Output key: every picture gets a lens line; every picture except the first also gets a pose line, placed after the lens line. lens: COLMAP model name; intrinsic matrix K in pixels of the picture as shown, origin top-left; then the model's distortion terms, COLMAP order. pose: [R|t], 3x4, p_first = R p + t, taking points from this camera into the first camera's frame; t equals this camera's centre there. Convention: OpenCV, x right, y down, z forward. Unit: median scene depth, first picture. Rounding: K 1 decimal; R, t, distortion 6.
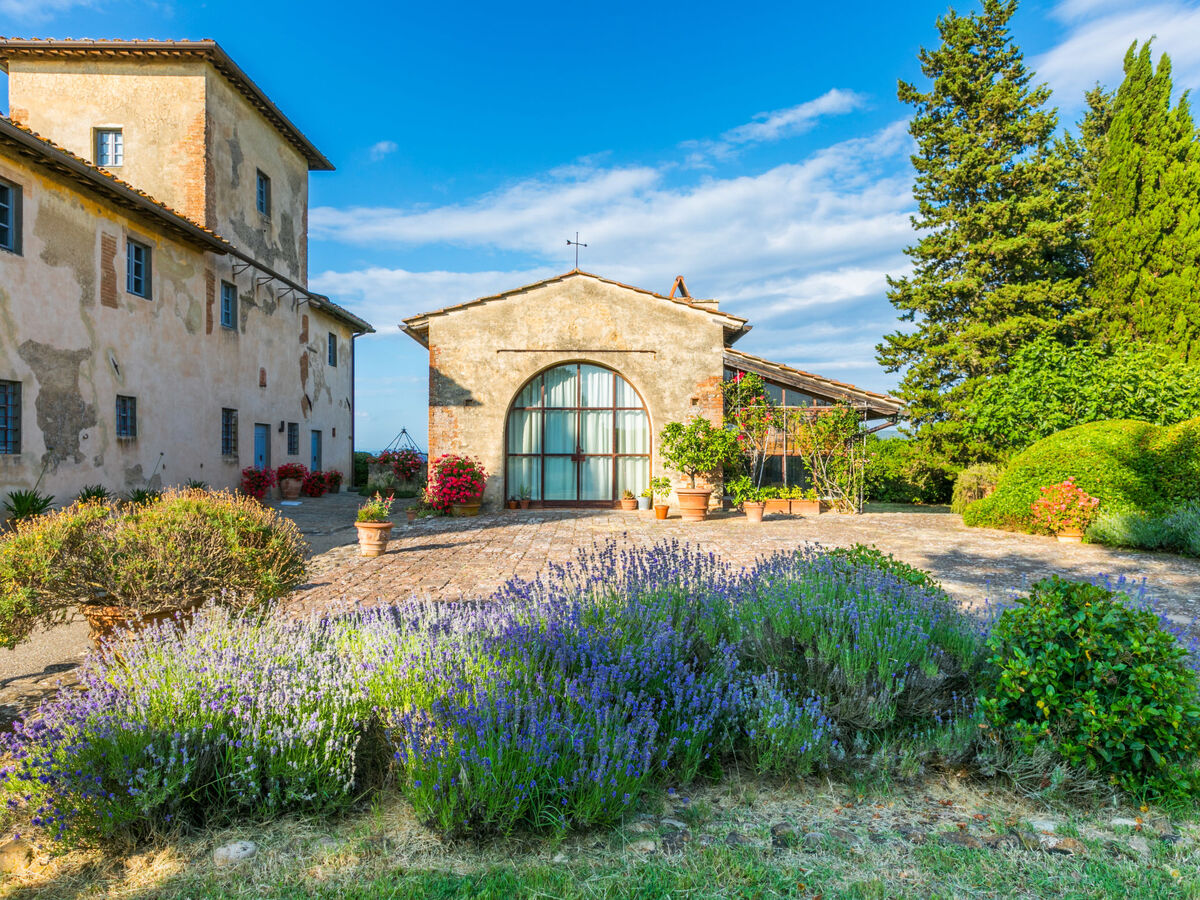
lens RADIAL K [[751.4, 0, 600.0], [0, 751.4, 450.0], [0, 0, 1]] dist [-0.001305, 0.000614]
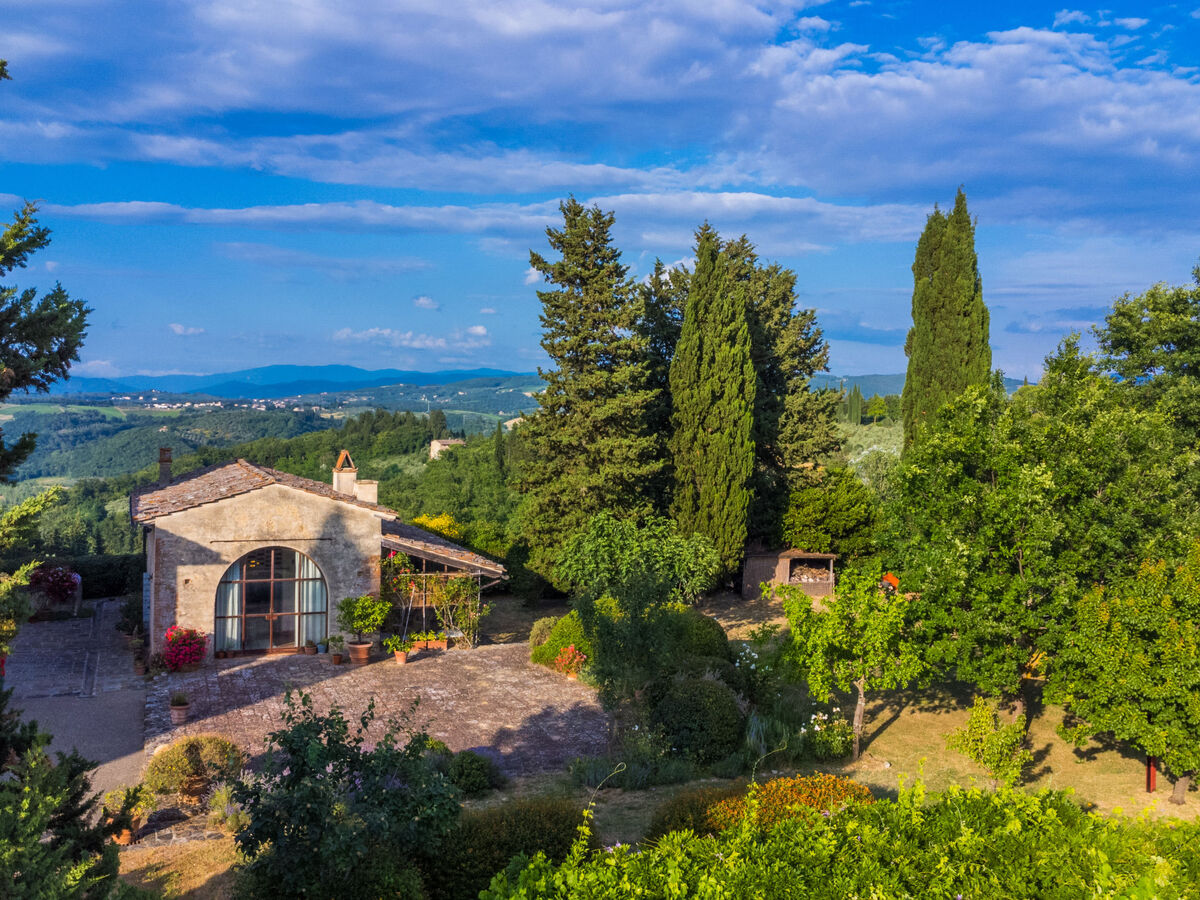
lens RADIAL K [[1158.6, 0, 600.0], [0, 1158.6, 450.0], [0, 0, 1]] dist [0.012864, 0.004443]
pose [[0.932674, 0.003434, 0.360703, -0.230636], [-0.020006, 0.998908, 0.042219, -0.386275], [-0.360164, -0.046593, 0.931725, -1.126800]]
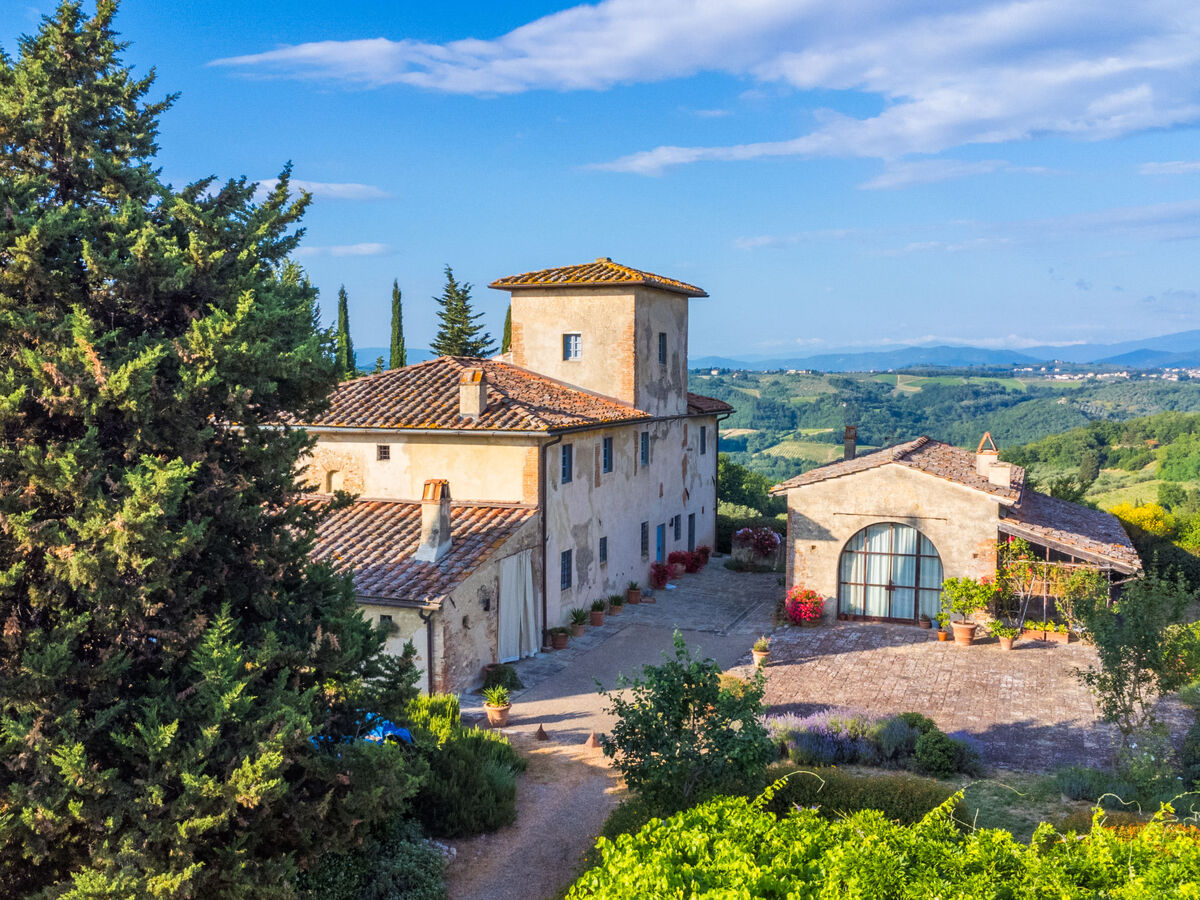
lens RADIAL K [[1183.2, 0, 584.1], [0, 1183.2, 468.3], [0, 0, 1]] dist [-0.005779, 0.002960]
pose [[0.929616, 0.036340, -0.366733, 0.246212], [-0.003283, 0.995903, 0.090364, -0.416631], [0.368515, -0.082800, 0.925927, -1.272653]]
